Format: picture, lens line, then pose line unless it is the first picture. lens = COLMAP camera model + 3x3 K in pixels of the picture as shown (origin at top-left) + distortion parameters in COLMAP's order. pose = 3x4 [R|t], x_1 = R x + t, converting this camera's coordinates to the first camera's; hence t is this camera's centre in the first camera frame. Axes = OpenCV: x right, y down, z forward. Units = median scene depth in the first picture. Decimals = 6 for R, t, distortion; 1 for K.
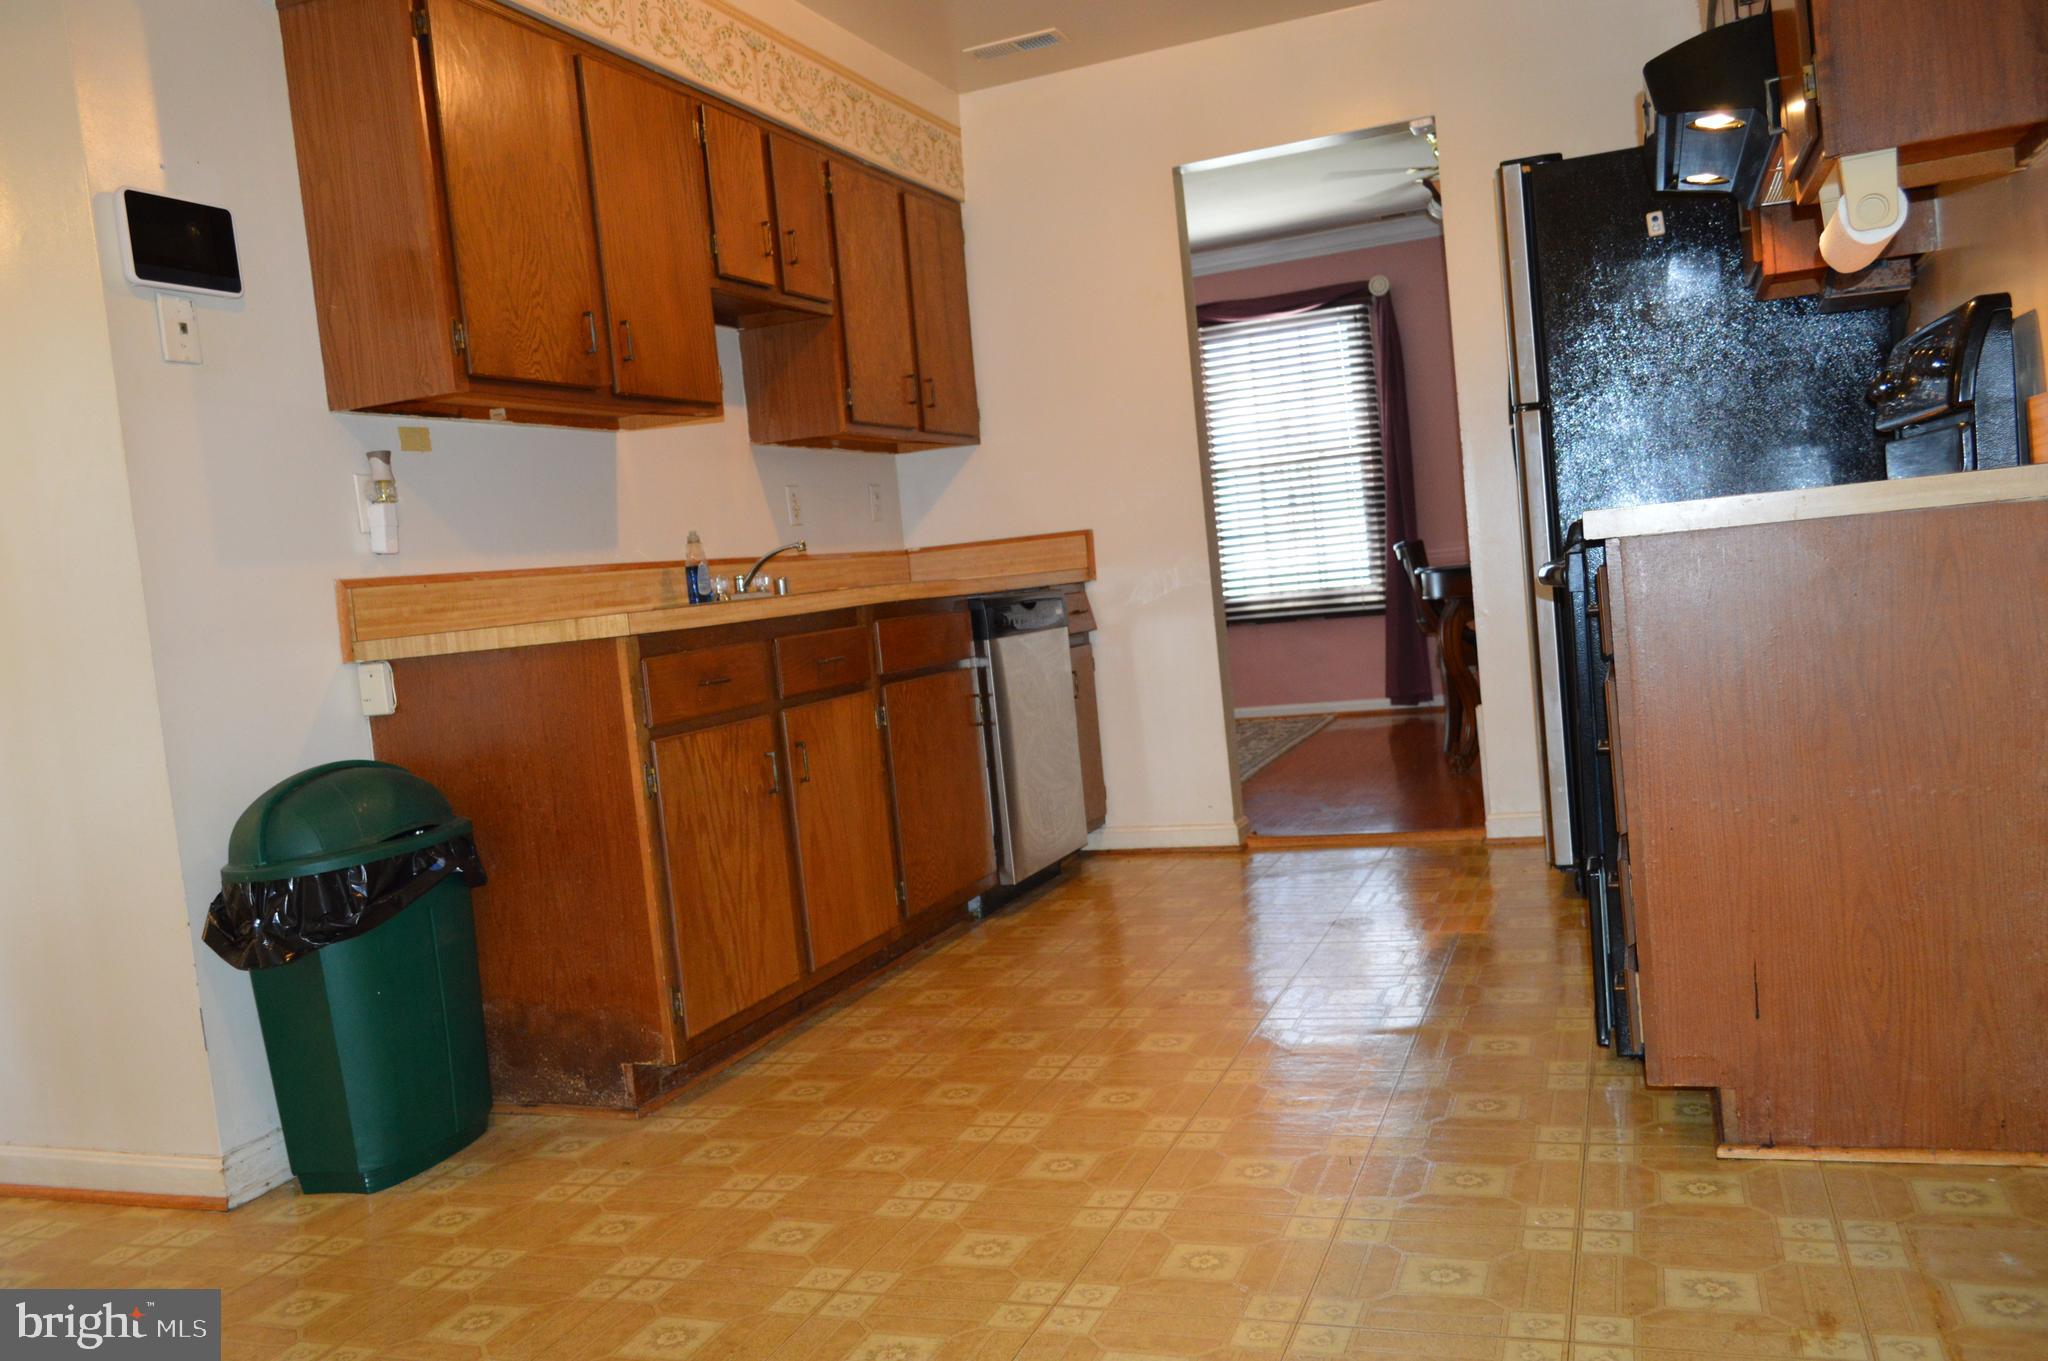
lens RADIAL K [[1615.4, 0, 1029.5], [0, 1615.4, 668.1], [0, 0, 1]] dist [-0.013006, 0.005941]
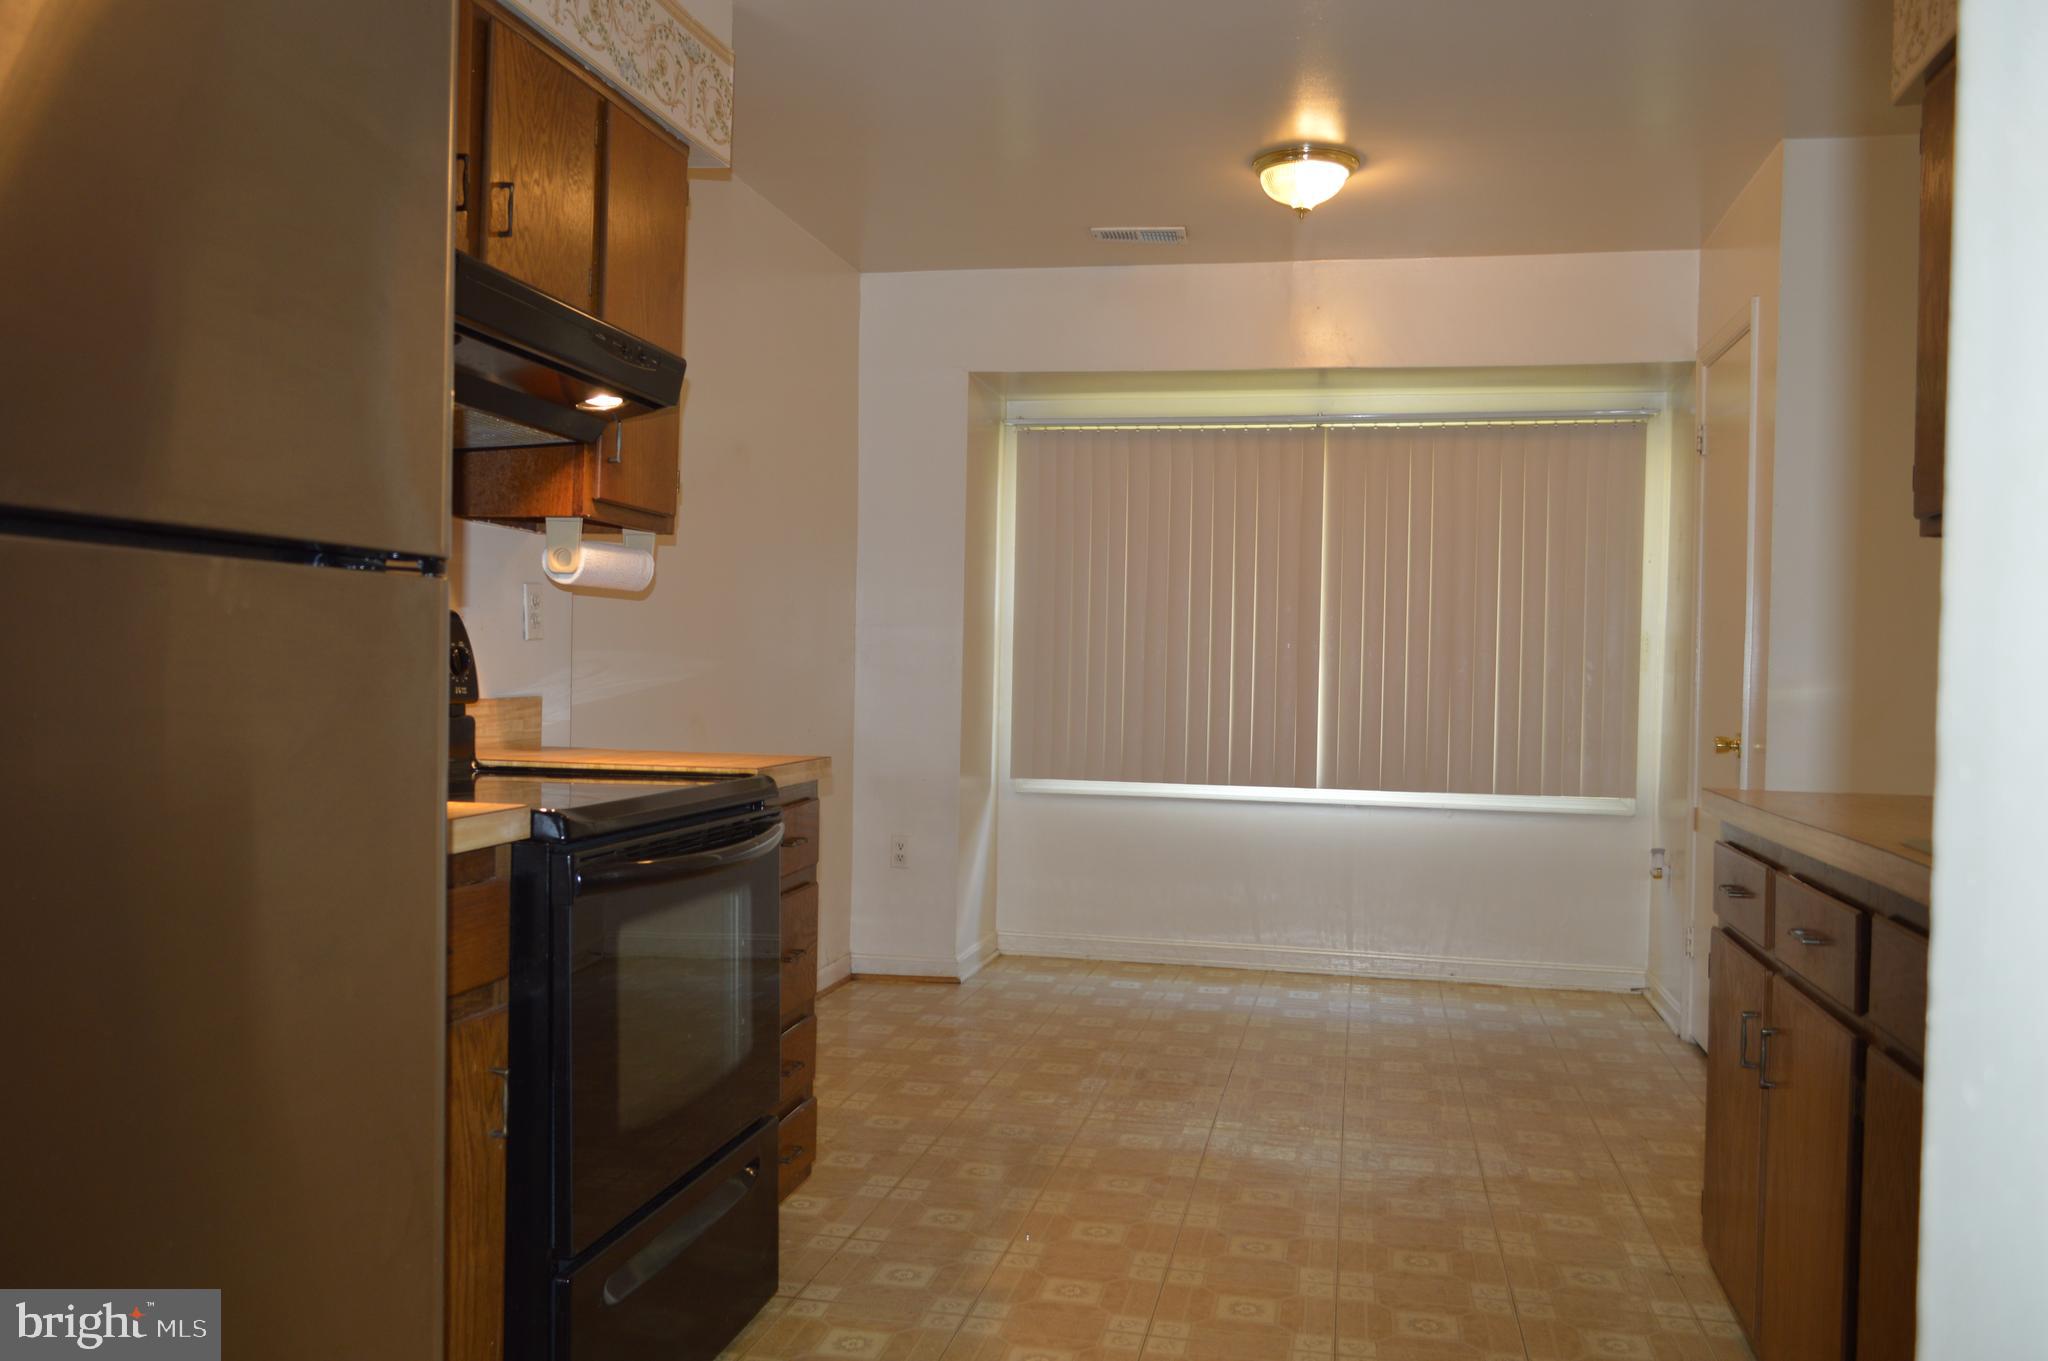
lens RADIAL K [[1615.4, 0, 1026.4], [0, 1615.4, 673.2], [0, 0, 1]] dist [-0.013006, 0.005941]
pose [[-0.984156, 0.082804, -0.156783, 0.253686], [0.070827, 0.994235, 0.080503, -0.175001], [0.162545, 0.068123, -0.984347, 1.559588]]
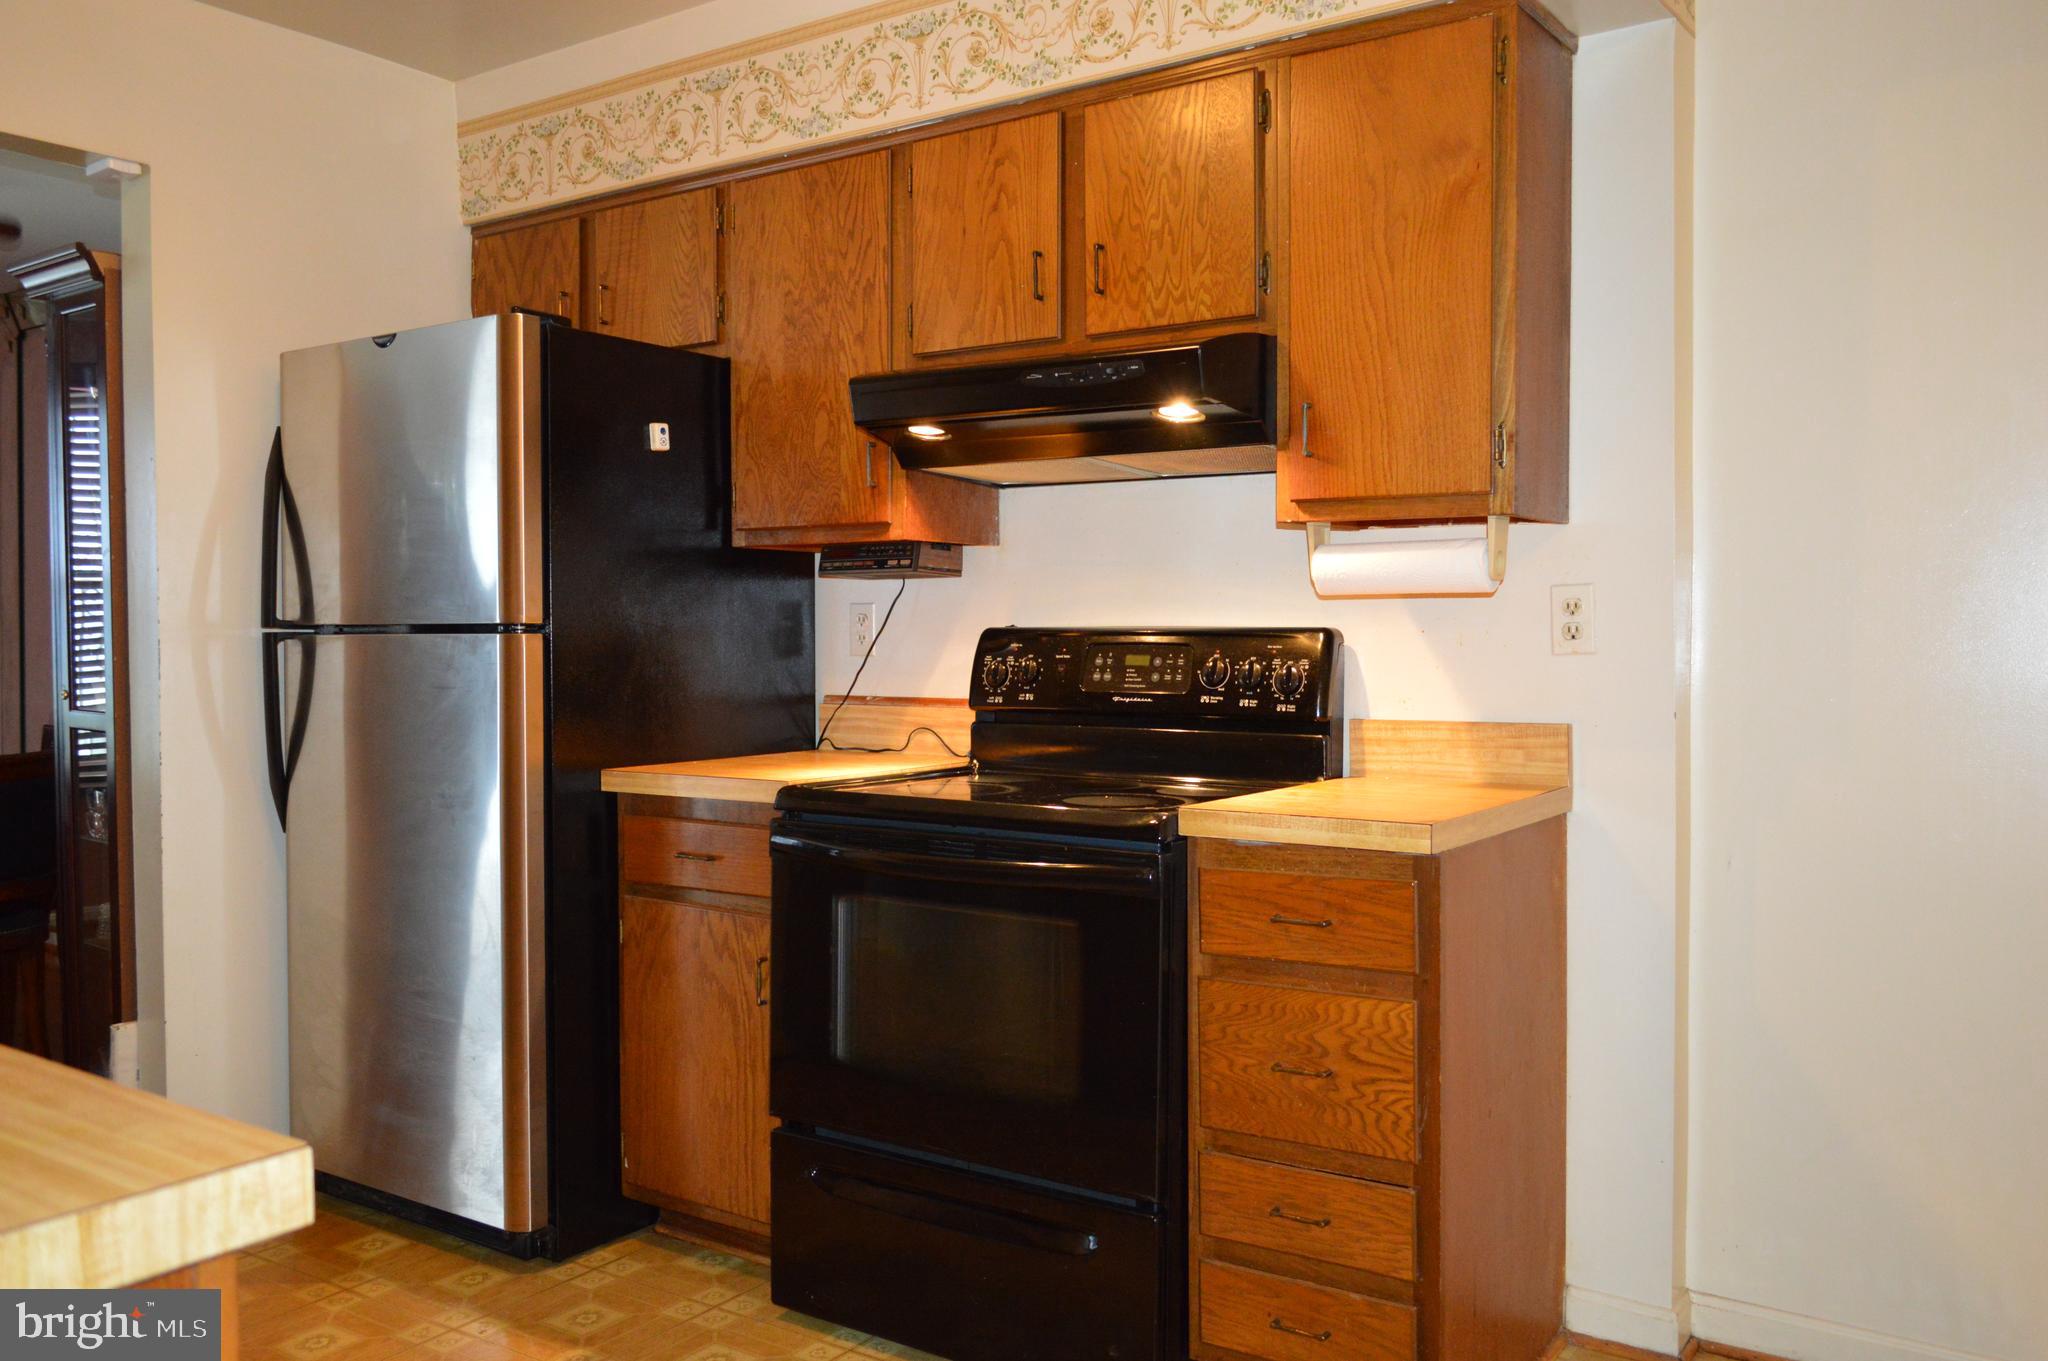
lens RADIAL K [[1615.4, 0, 1006.4], [0, 1615.4, 674.0], [0, 0, 1]] dist [-0.013006, 0.005941]
pose [[0.234838, 0.075233, 0.969119, -0.416027], [0.035524, 0.995670, -0.085902, -0.073455], [-0.971385, 0.054600, 0.231148, 0.666611]]
